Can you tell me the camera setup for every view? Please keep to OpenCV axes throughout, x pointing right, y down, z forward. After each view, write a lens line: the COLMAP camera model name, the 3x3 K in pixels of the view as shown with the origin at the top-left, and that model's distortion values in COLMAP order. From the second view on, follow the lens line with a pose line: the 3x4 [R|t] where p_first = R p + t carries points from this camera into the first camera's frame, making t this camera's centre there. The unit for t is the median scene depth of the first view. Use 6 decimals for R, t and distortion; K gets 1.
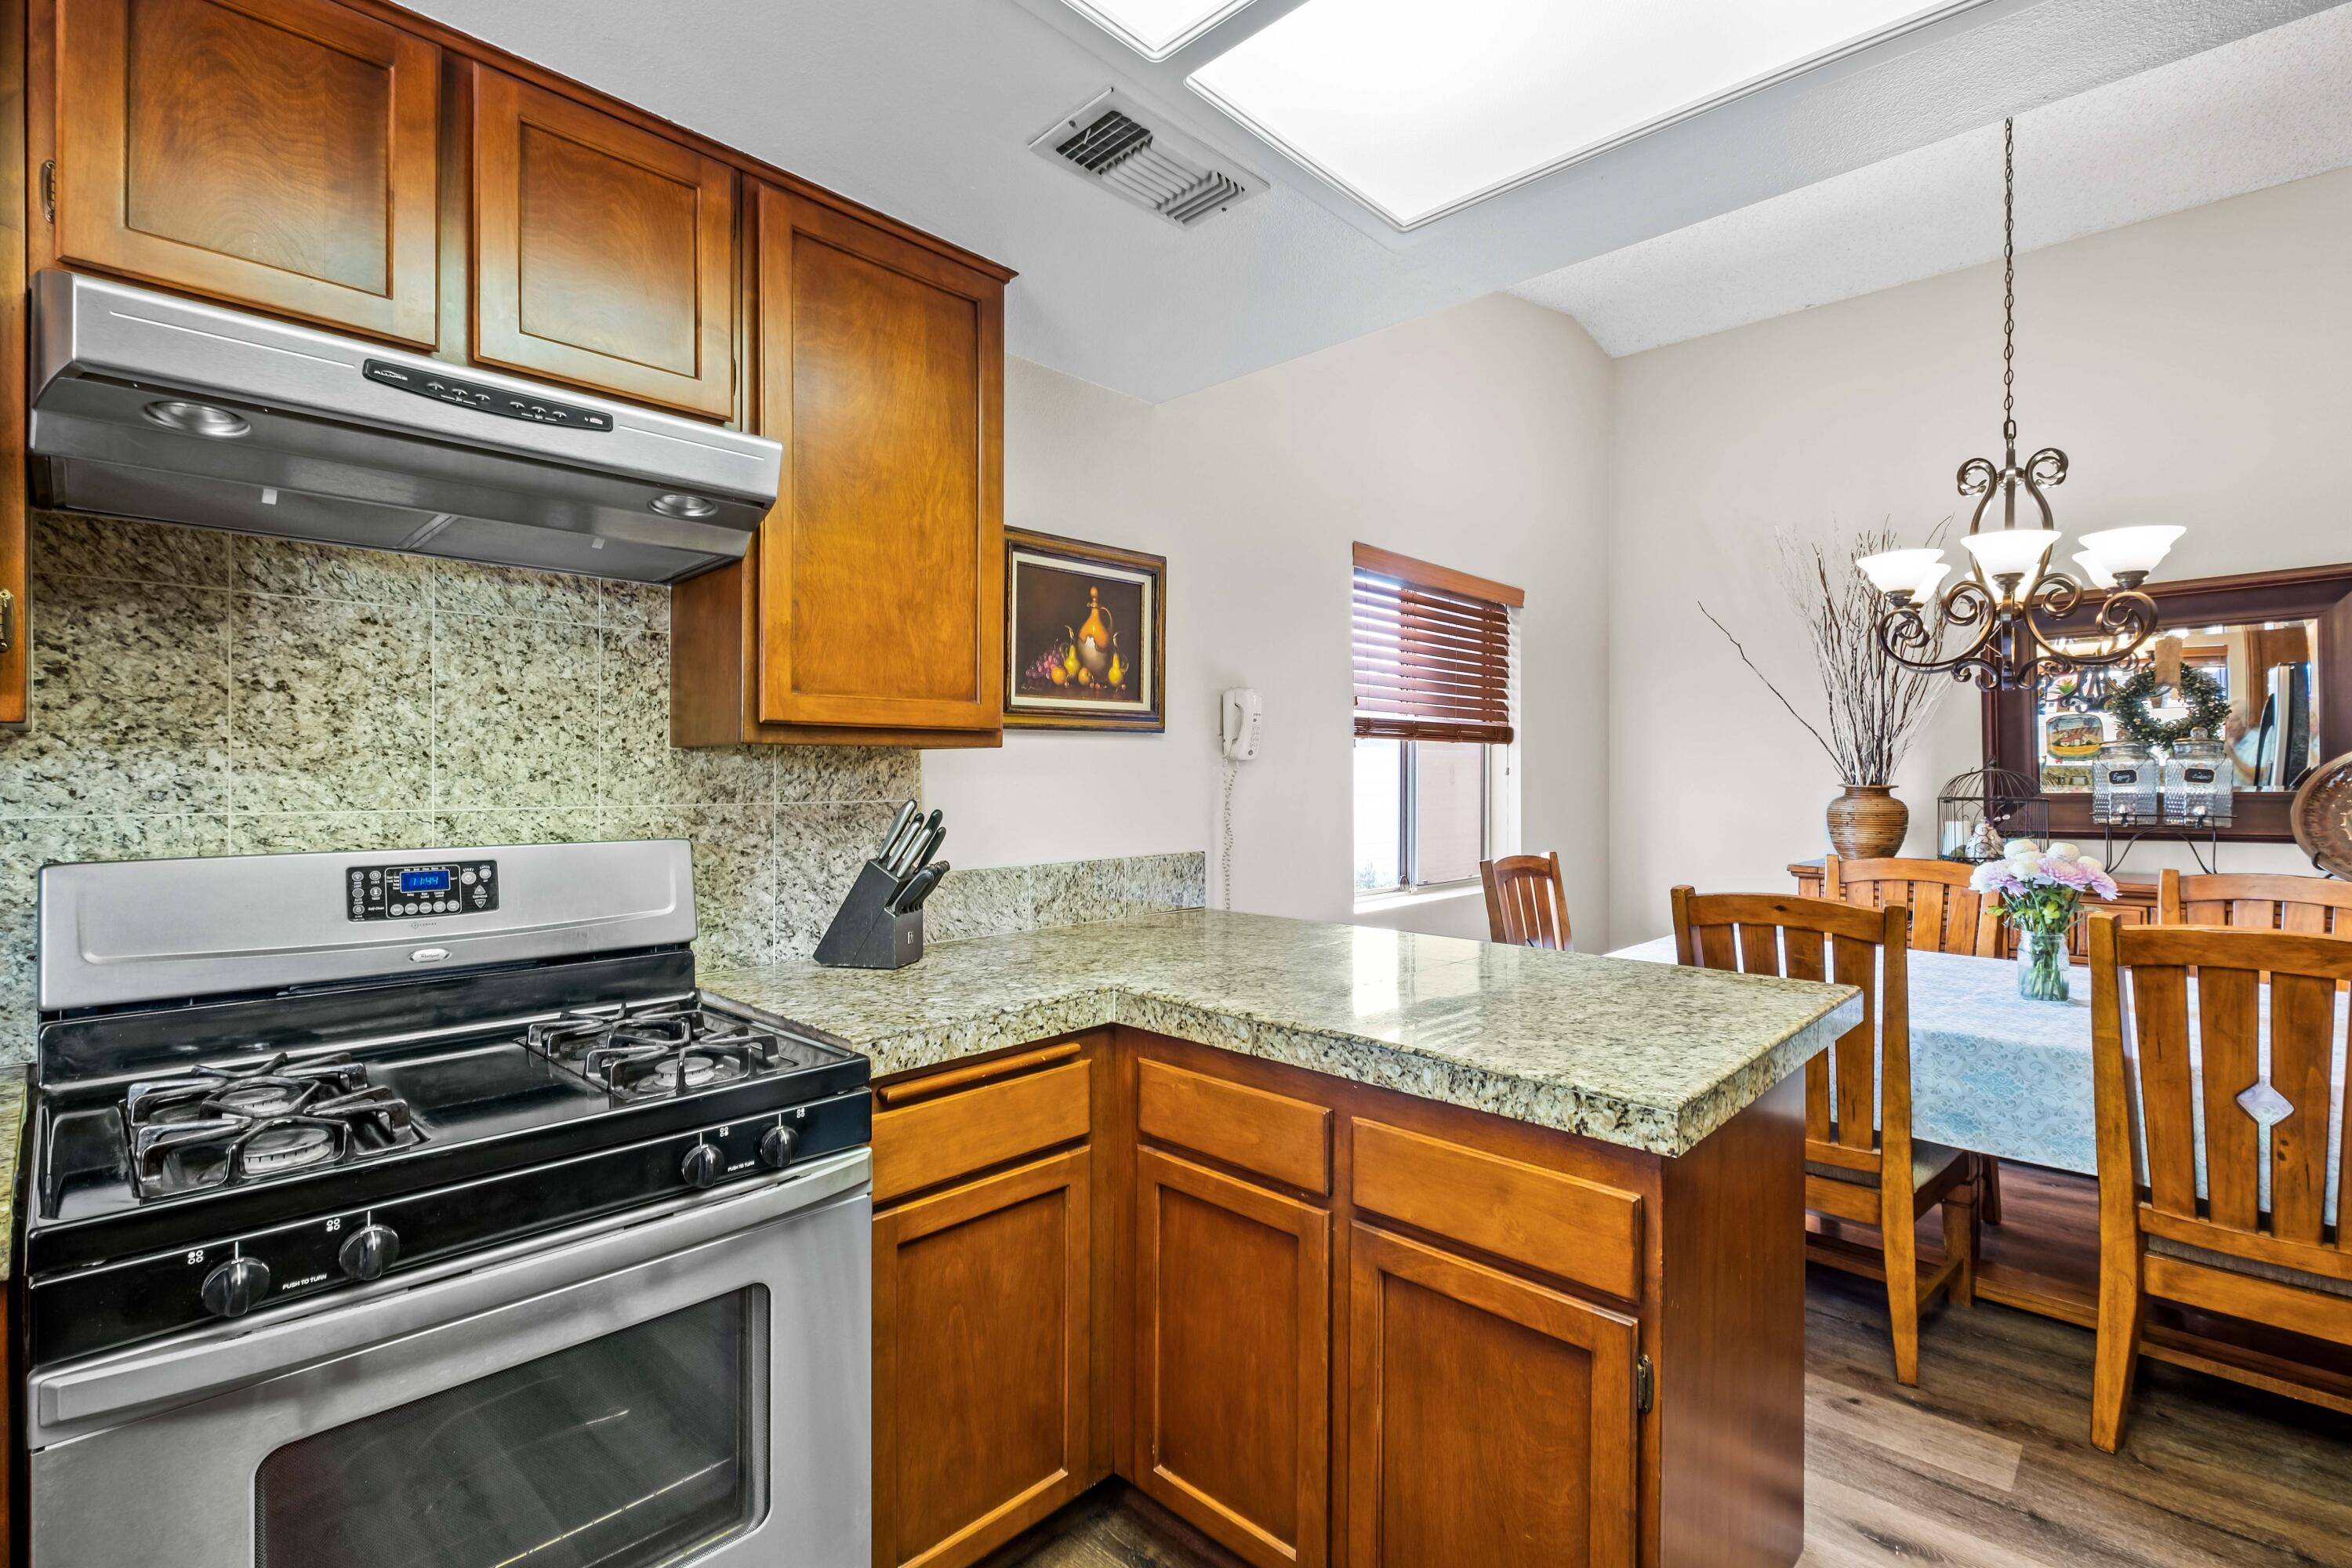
lens RADIAL K [[1051.2, 0, 1171.6], [0, 1051.2, 773.0], [0, 0, 1]] dist [-0.000416, -0.000760]
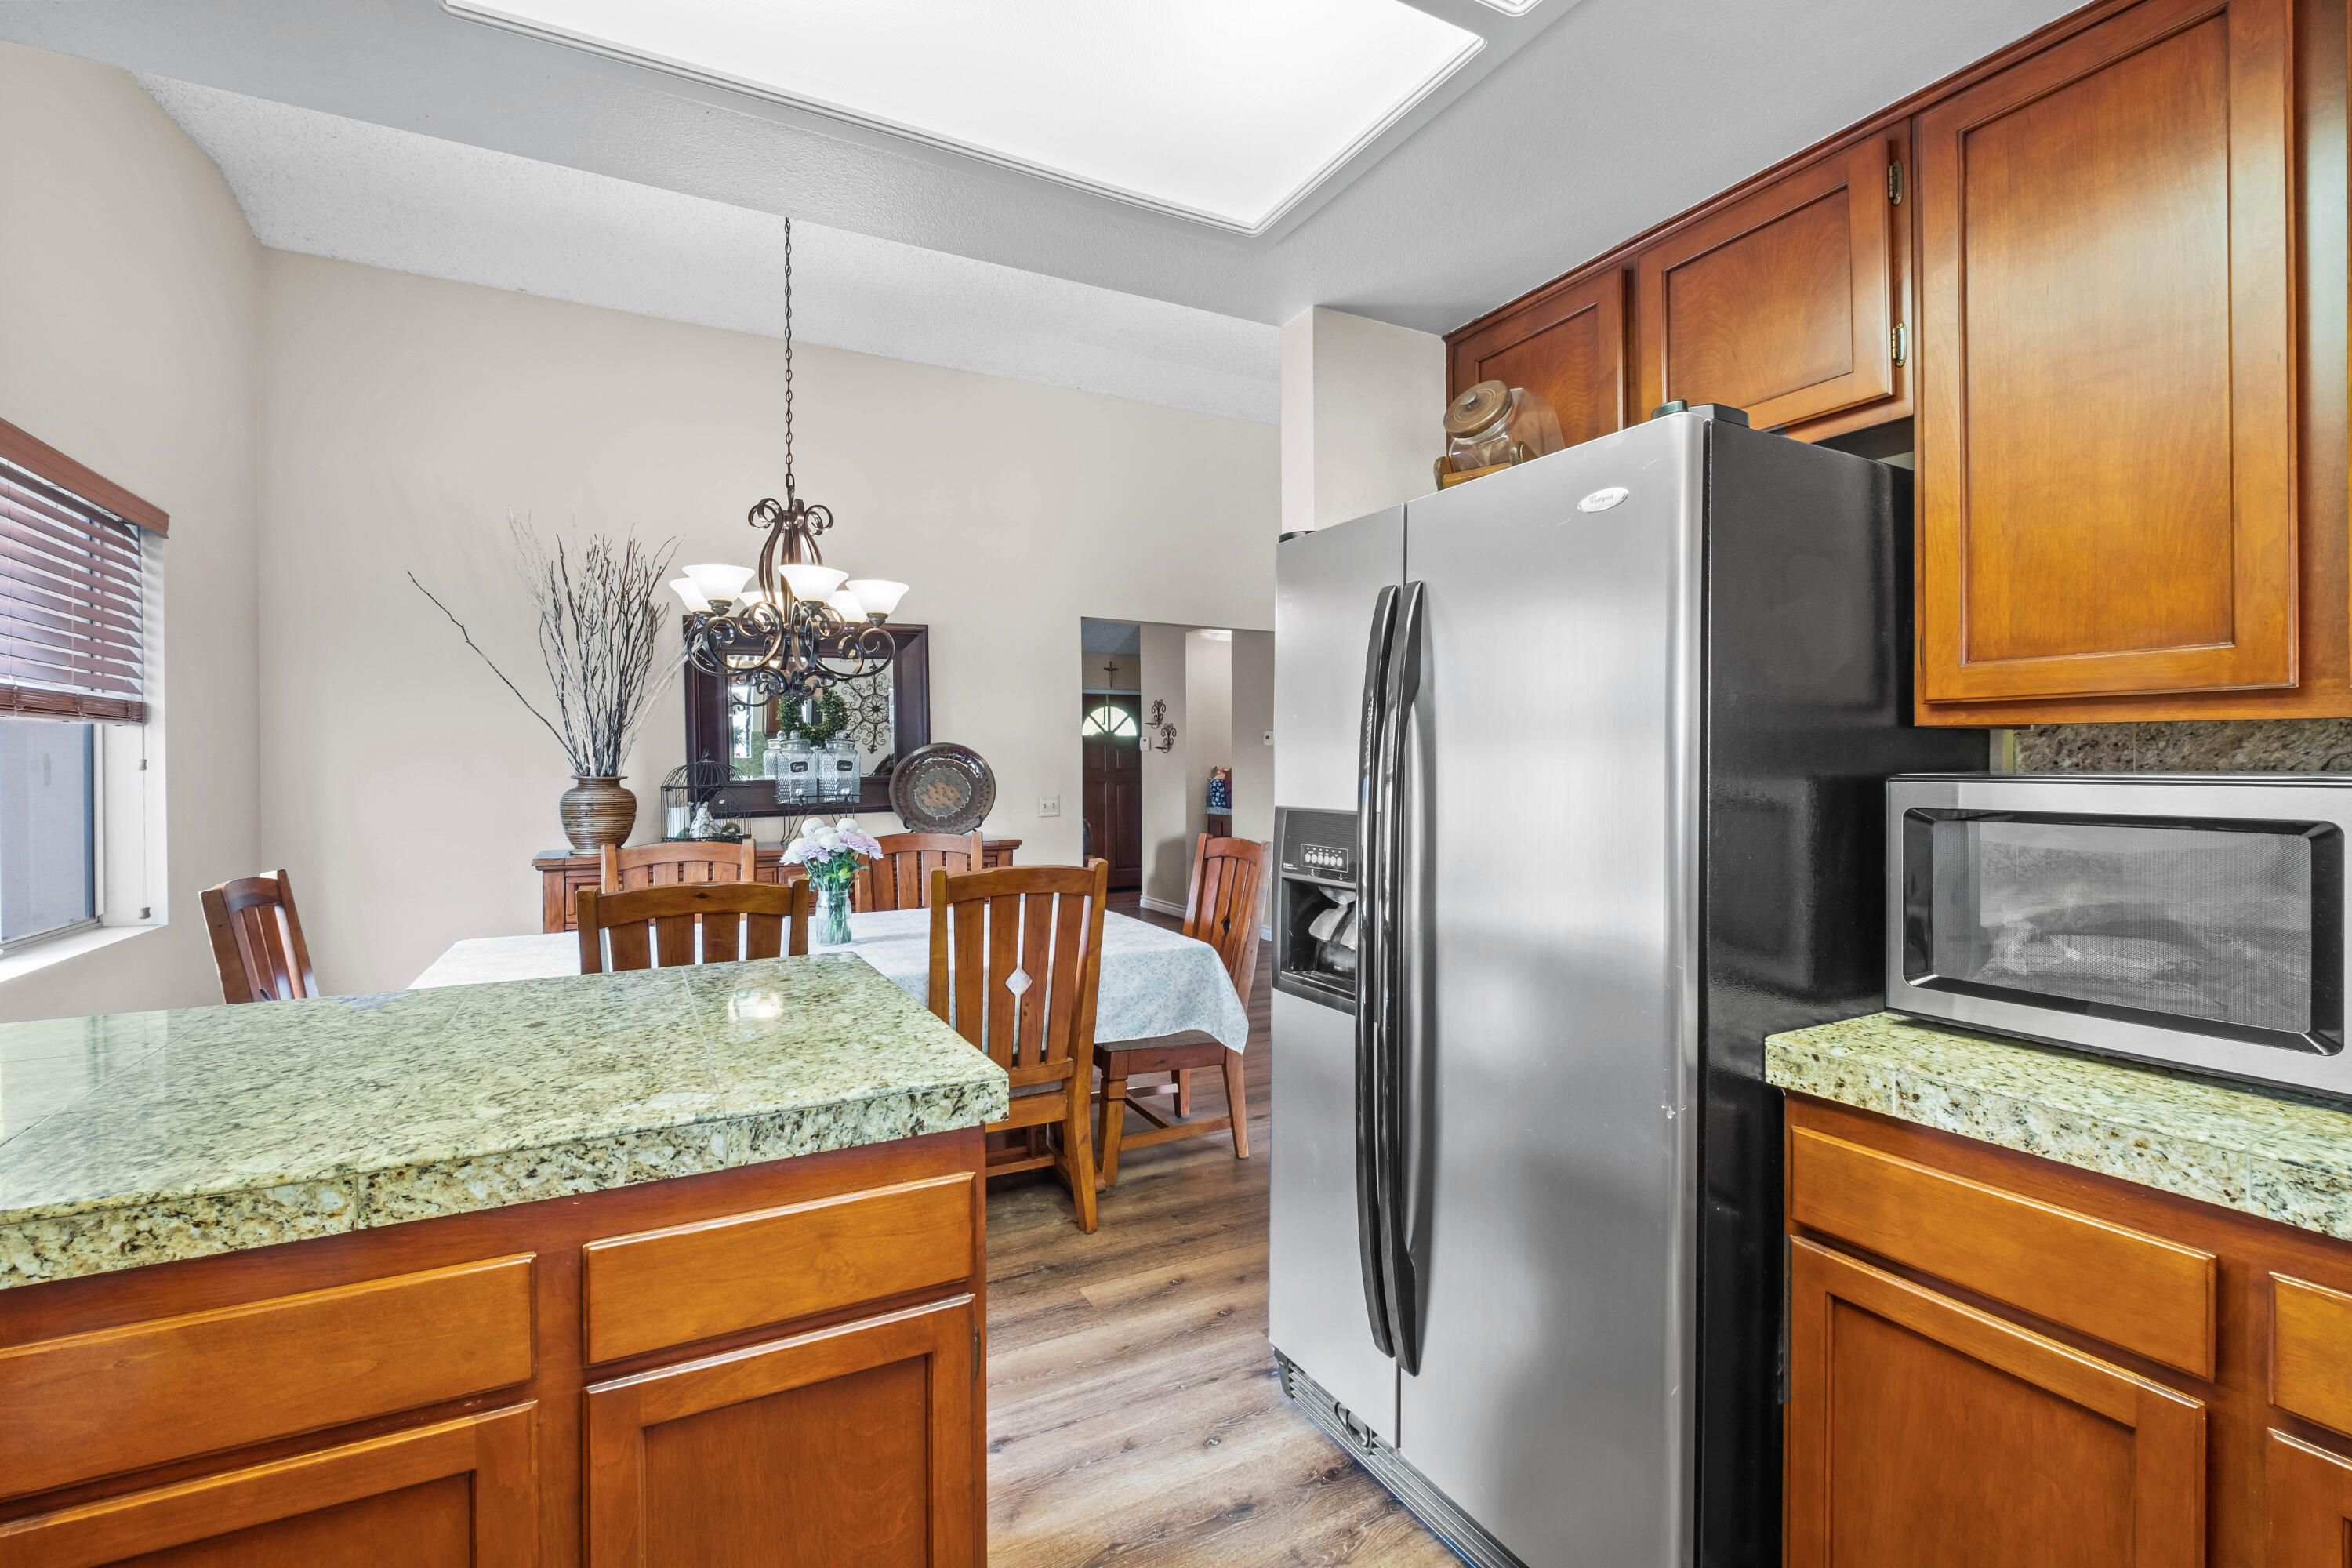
lens RADIAL K [[1024.9, 0, 1177.8], [0, 1024.9, 760.2], [0, 0, 1]] dist [0.003408, -0.007415]
pose [[0.317023, 0.000379, 0.948418, -0.273930], [0.004833, 0.999986, -0.002015, 0.000275], [-0.948406, 0.005223, 0.317017, 0.298287]]
